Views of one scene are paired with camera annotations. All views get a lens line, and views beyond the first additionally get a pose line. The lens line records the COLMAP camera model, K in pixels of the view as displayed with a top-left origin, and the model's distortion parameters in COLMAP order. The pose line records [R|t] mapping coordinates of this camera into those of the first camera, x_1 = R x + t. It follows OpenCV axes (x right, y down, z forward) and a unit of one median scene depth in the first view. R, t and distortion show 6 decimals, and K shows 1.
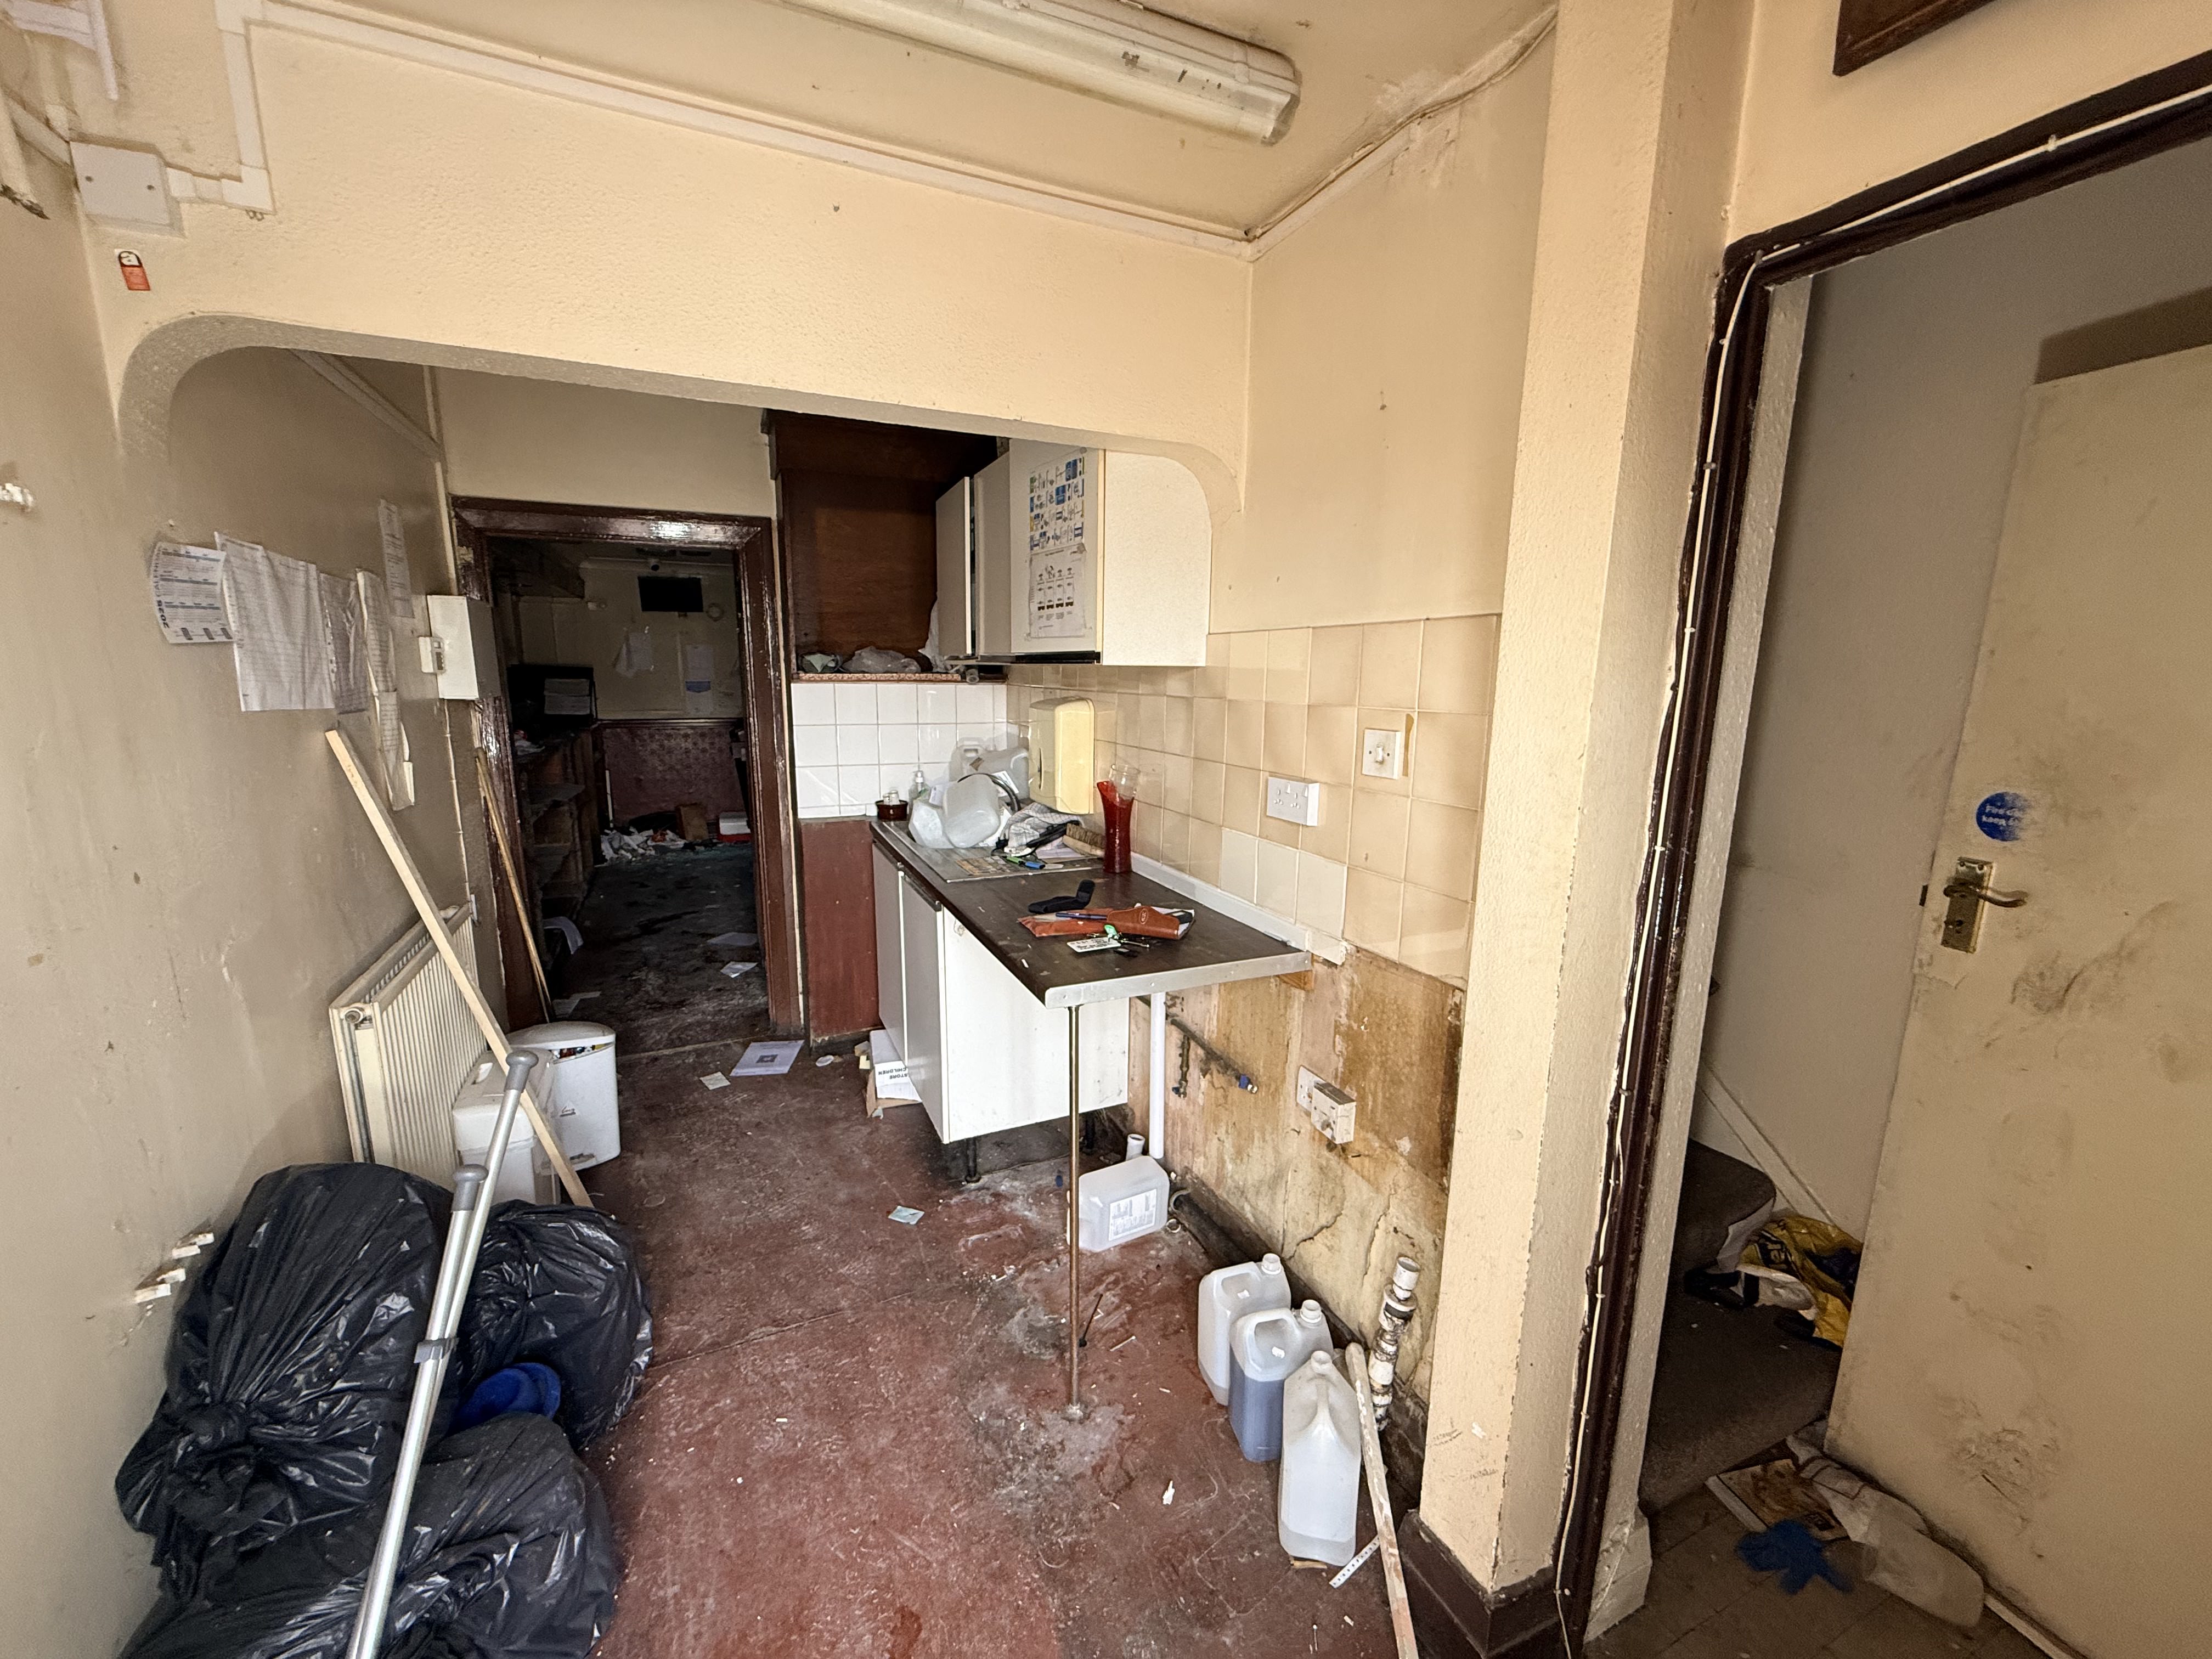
lens RADIAL K [[881.5, 0, 1105.0], [0, 881.5, 834.1], [0, 0, 1]] dist [0.001551, 0.000189]
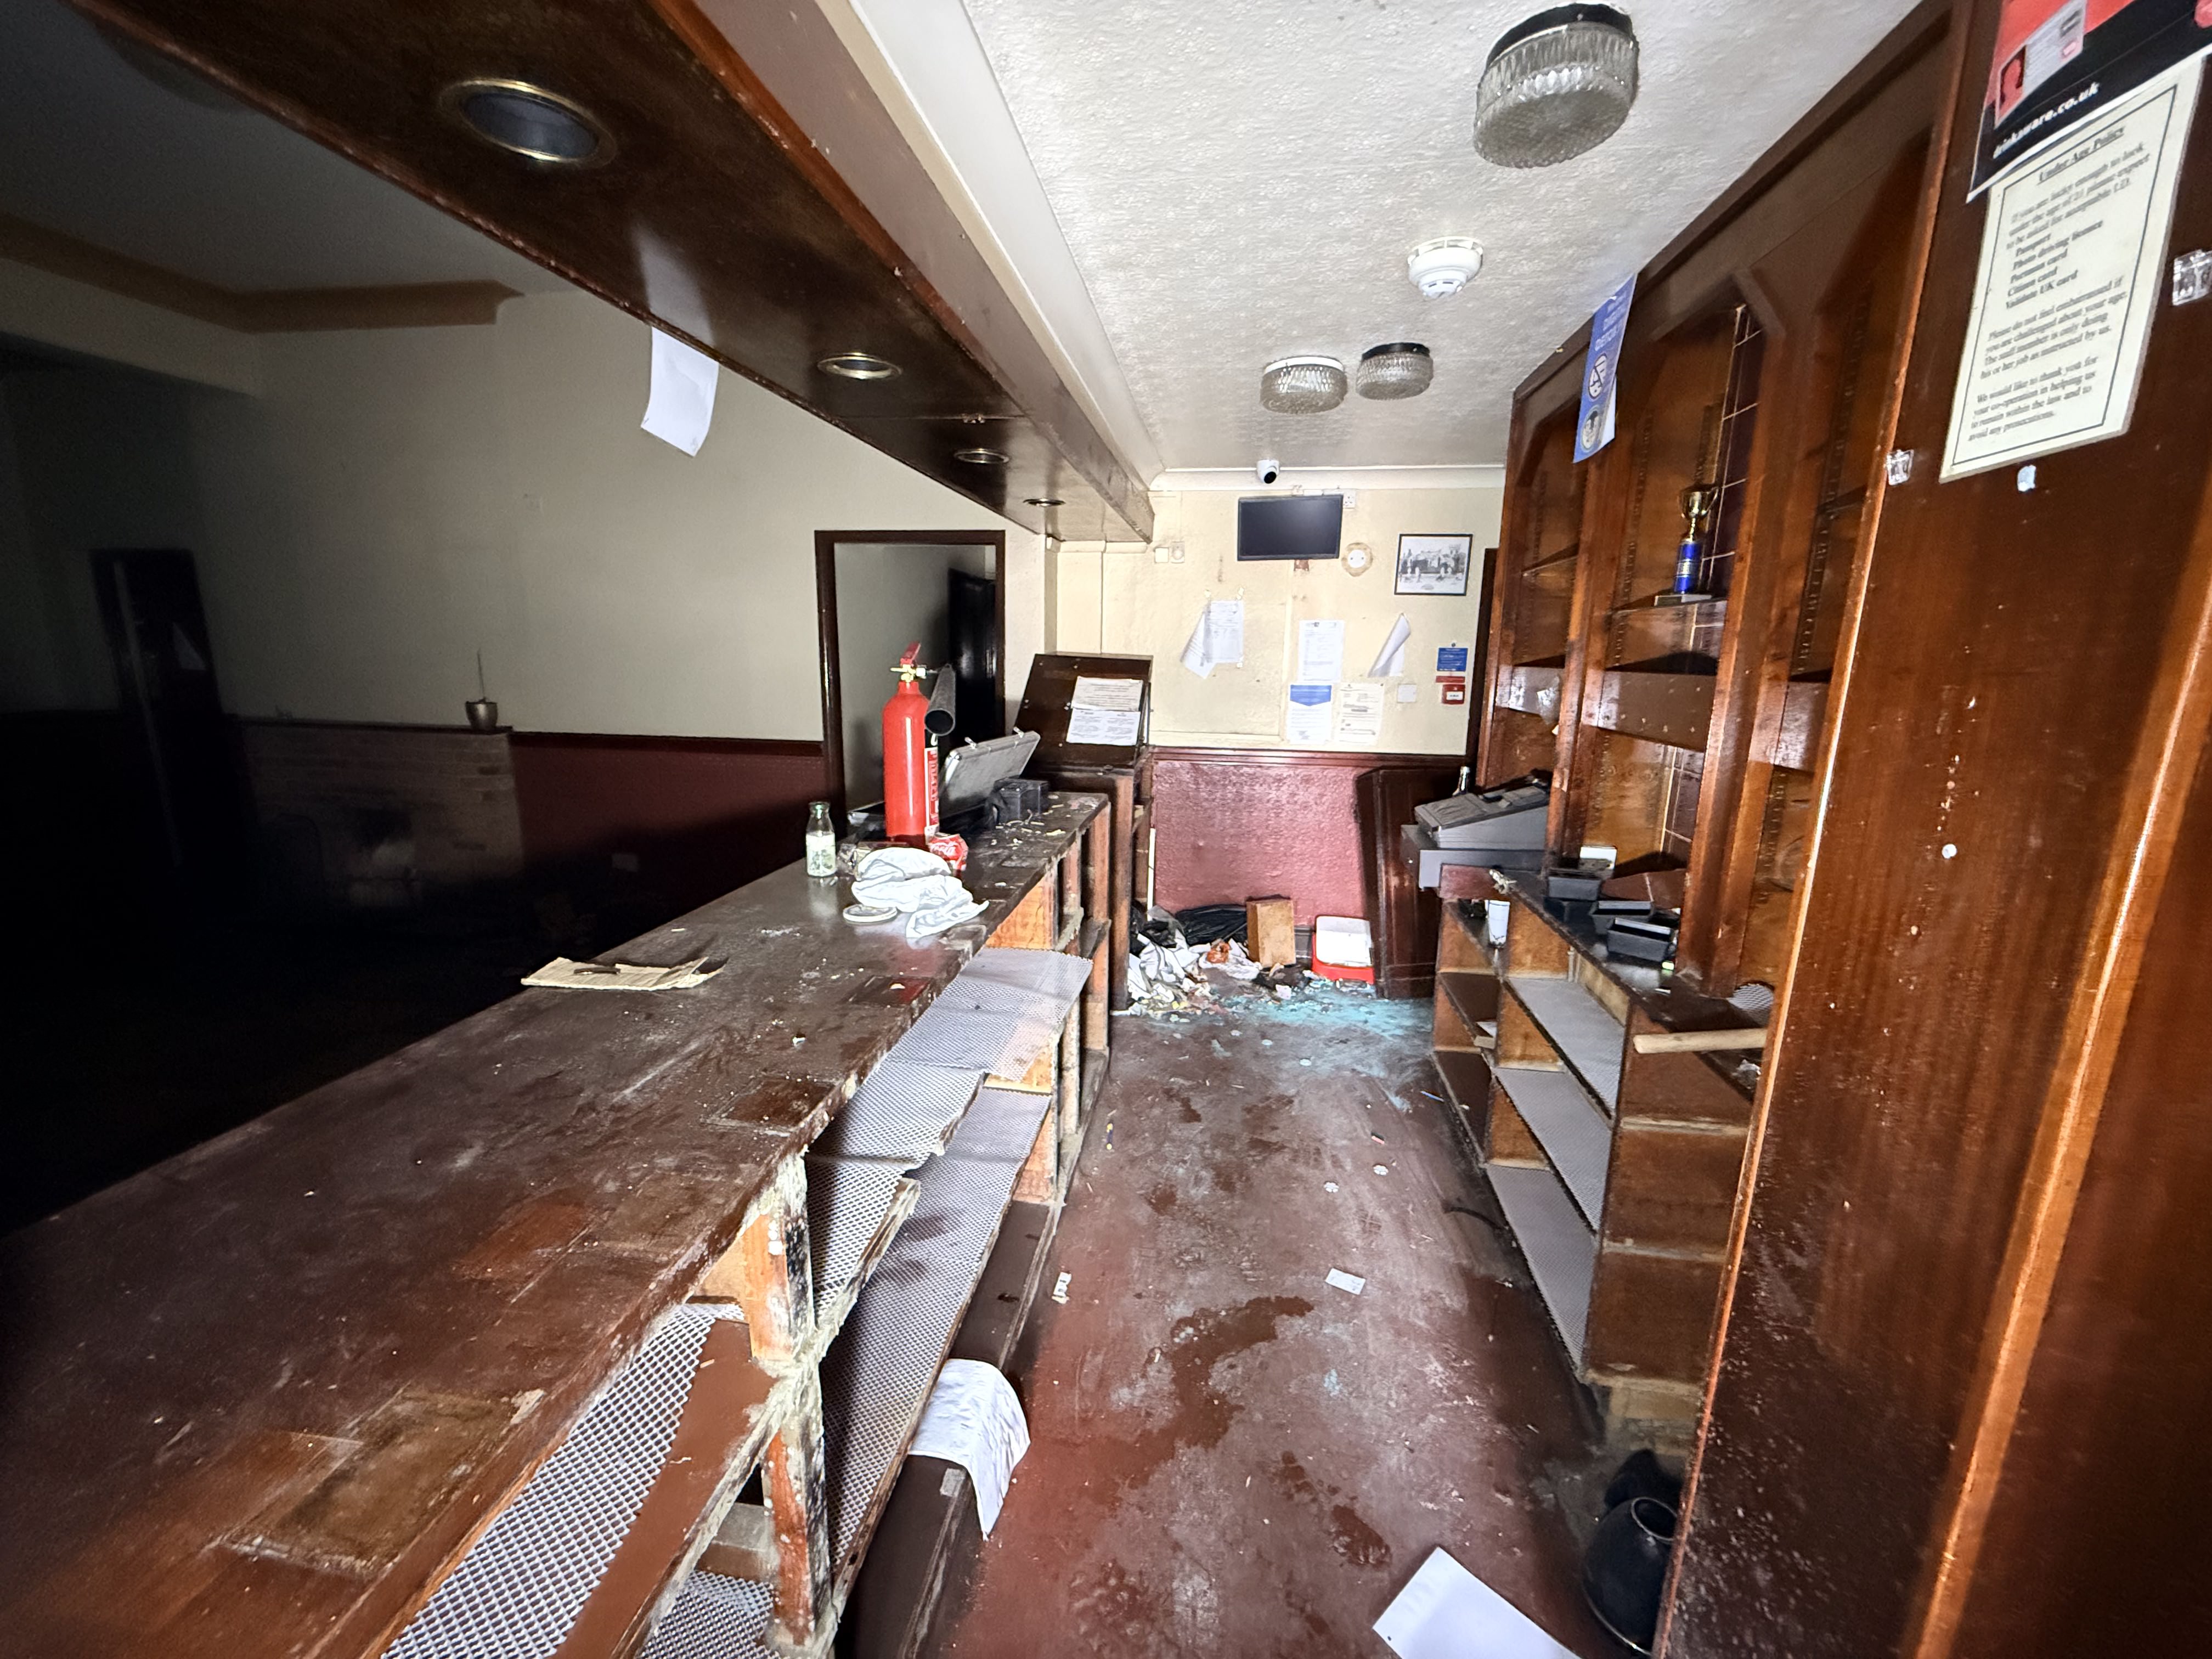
lens RADIAL K [[881.5, 0, 1104.7], [0, 881.5, 838.8], [0, 0, 1]] dist [0.001551, 0.000189]
pose [[0.835806, 0.110539, -0.537782, -0.273547], [-0.110179, 0.993366, 0.032946, -0.084855], [0.537856, 0.031715, 0.842440, 0.485775]]
